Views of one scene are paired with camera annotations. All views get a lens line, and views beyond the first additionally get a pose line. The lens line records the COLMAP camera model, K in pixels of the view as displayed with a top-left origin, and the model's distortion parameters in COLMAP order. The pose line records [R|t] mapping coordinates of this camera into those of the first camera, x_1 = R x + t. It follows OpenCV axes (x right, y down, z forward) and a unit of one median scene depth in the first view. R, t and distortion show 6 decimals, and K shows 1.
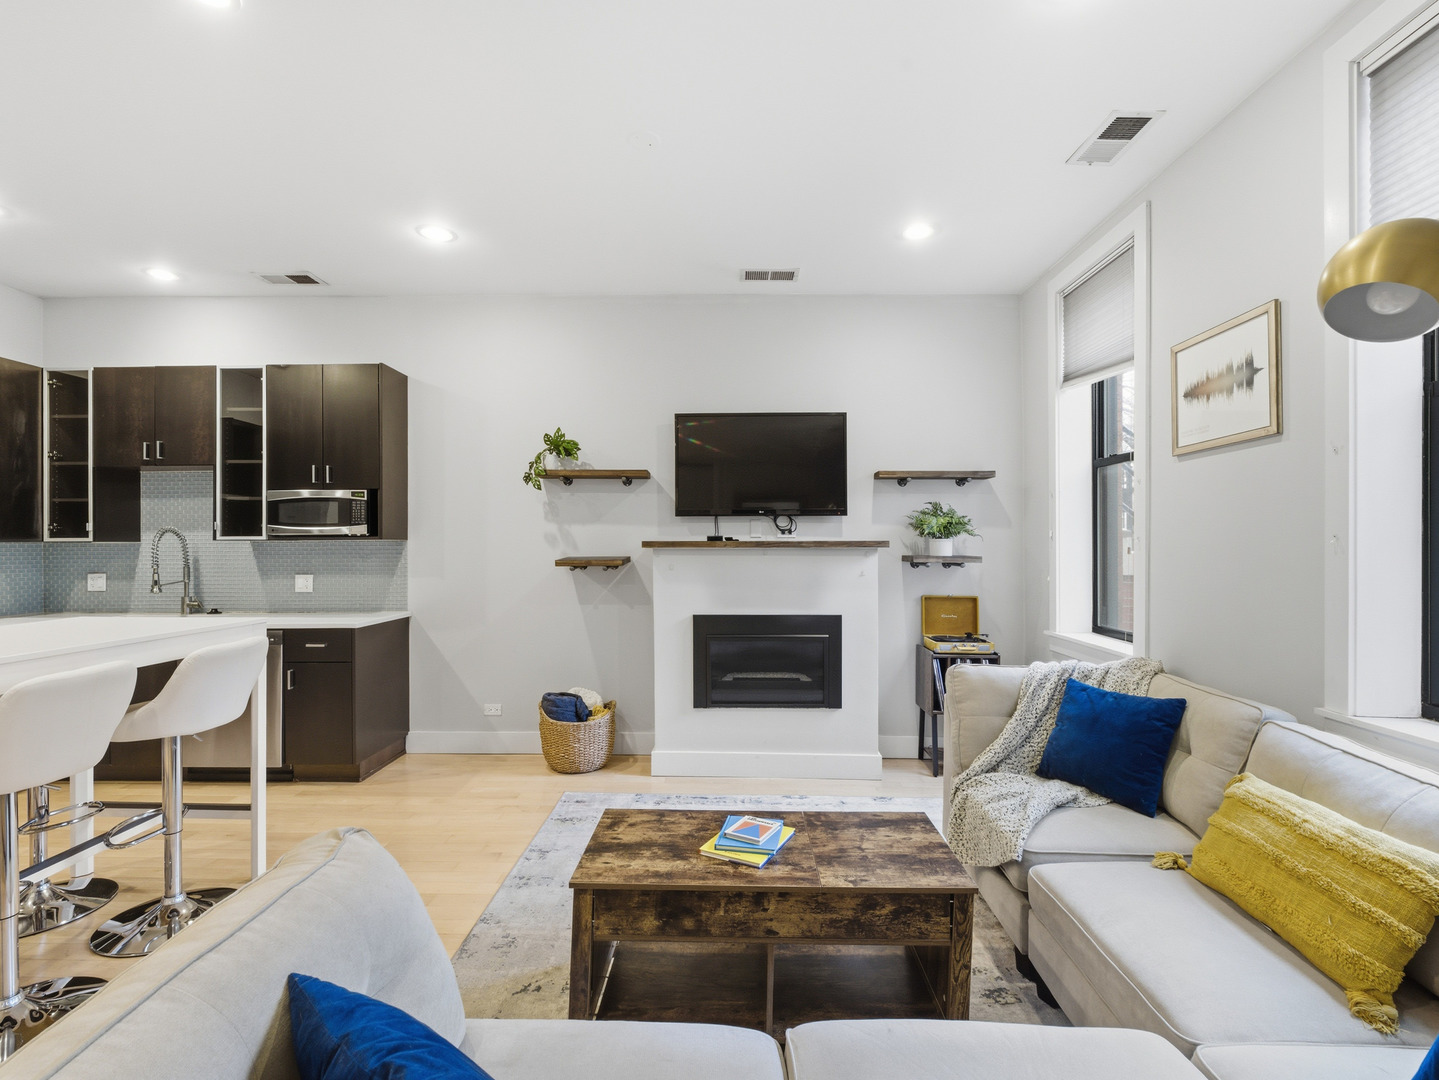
lens RADIAL K [[689.5, 0, 724.3], [0, 689.5, 534.7], [0, 0, 1]] dist [-0.001810, -0.000932]
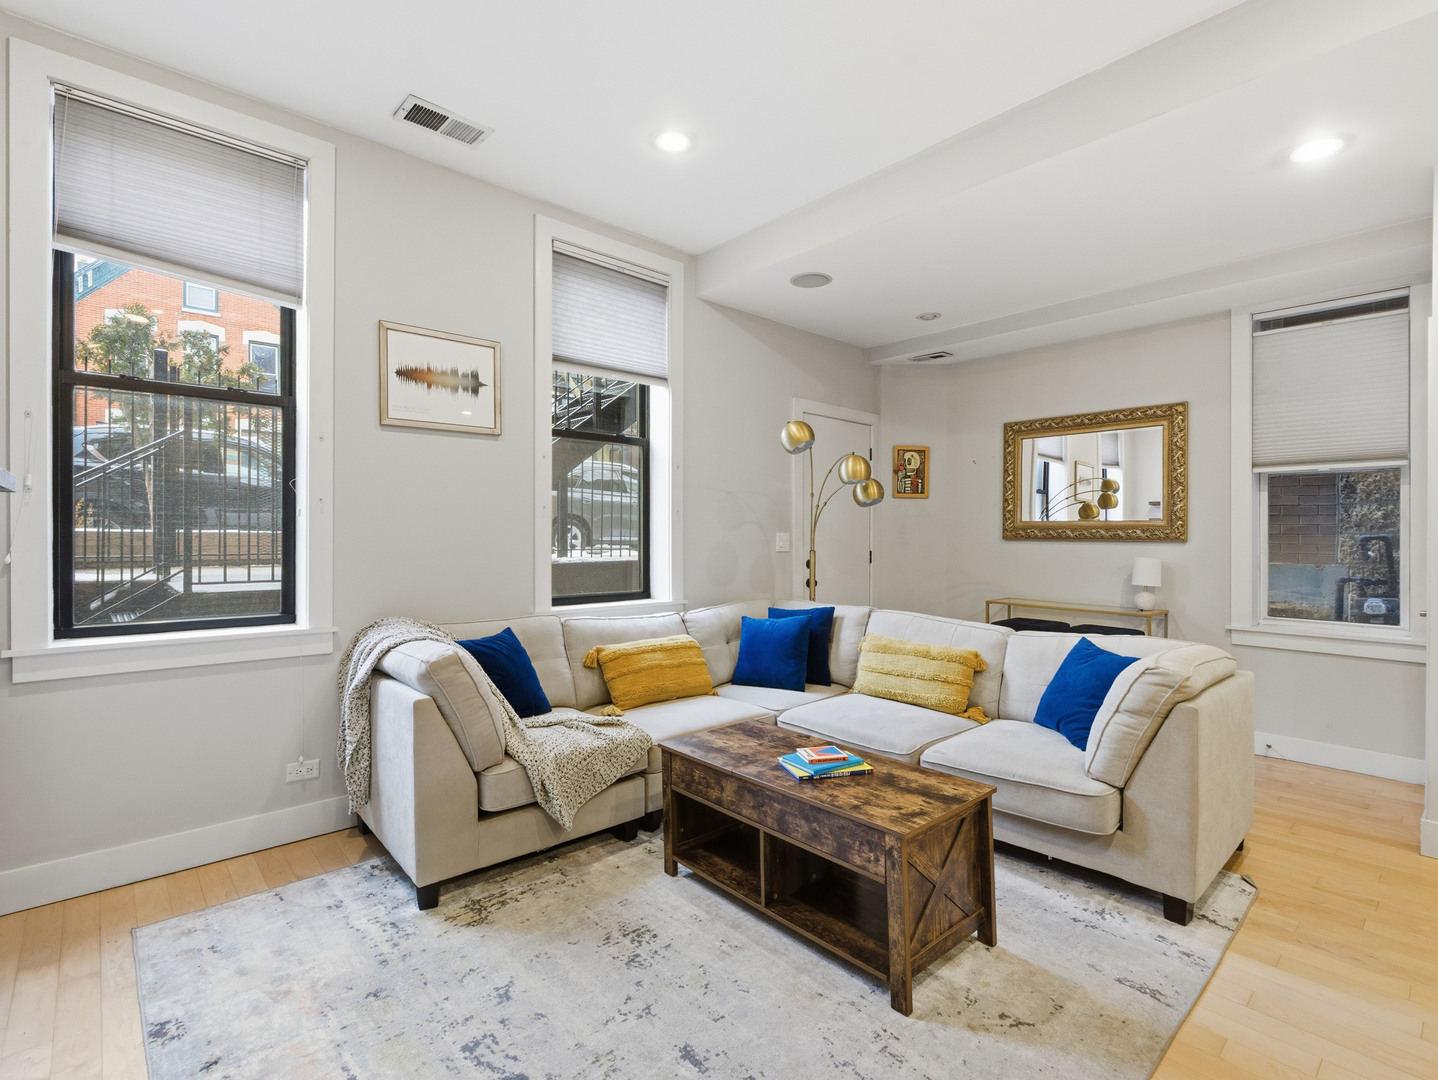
lens RADIAL K [[689.1, 0, 732.3], [0, 689.1, 547.9], [0, 0, 1]] dist [-0.001810, -0.000932]
pose [[-0.692435, -0.011232, 0.721393, -0.522757], [-0.006808, 0.999936, 0.009034, 0.065363], [-0.721448, 0.001344, -0.692467, 1.483100]]
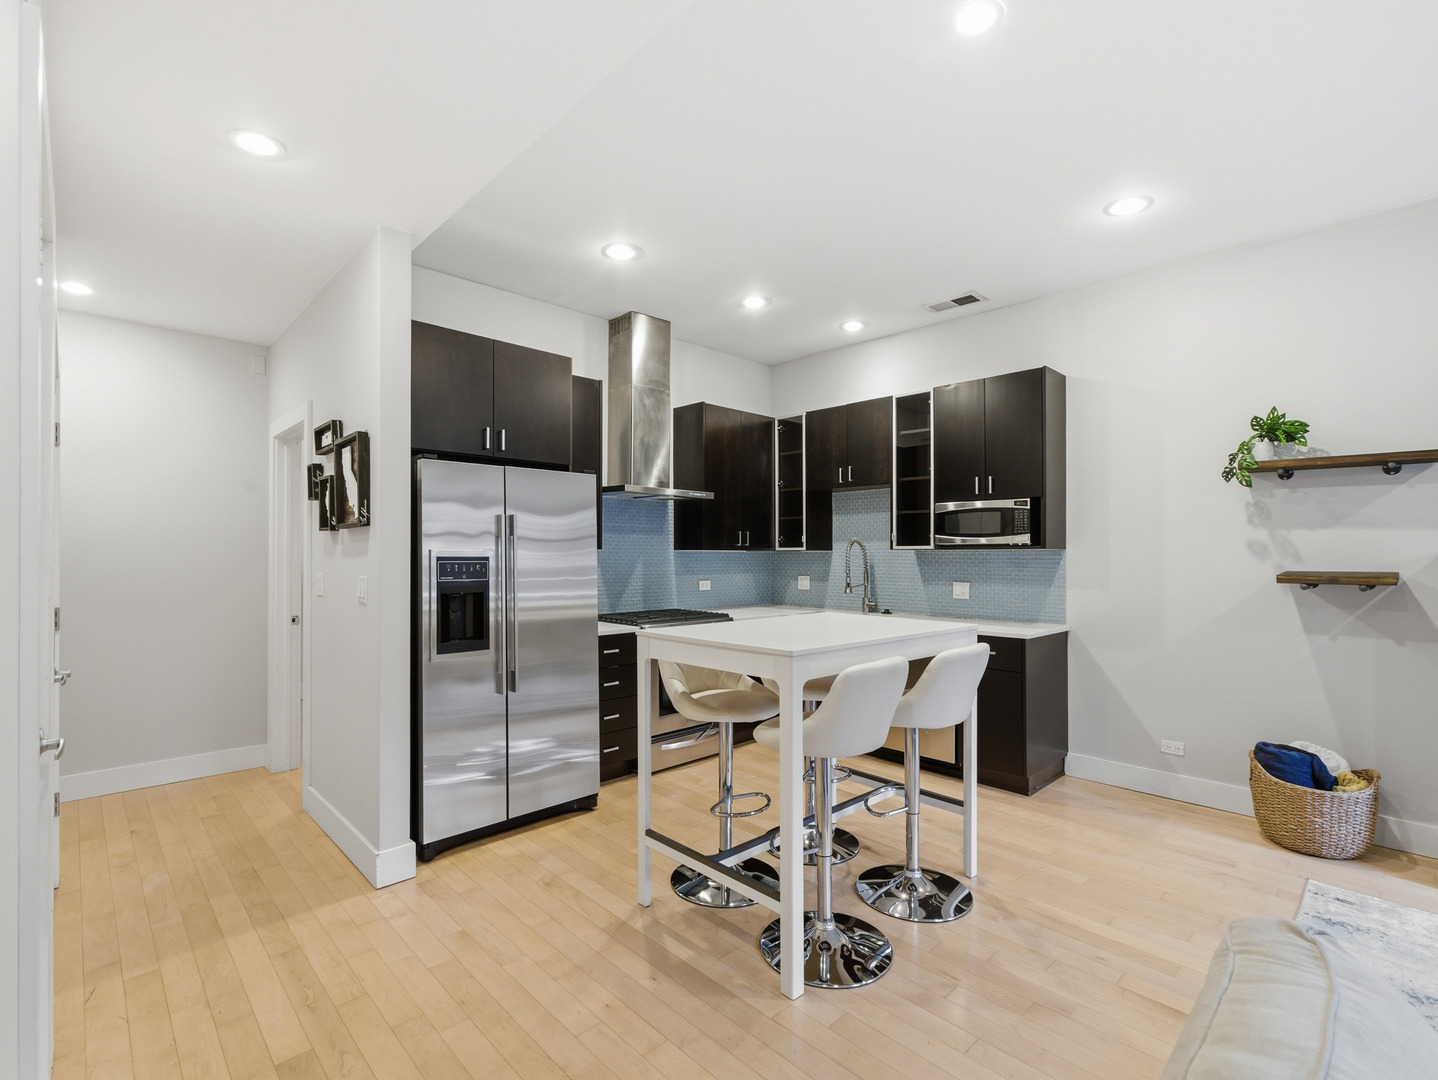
lens RADIAL K [[689.1, 0, 722.2], [0, 689.1, 541.6], [0, 0, 1]] dist [-0.001810, -0.000932]
pose [[0.704856, -0.006902, -0.709317, -0.130478], [0.004350, 0.999976, -0.005408, 0.000127], [0.709337, 0.000726, 0.704869, -0.000306]]
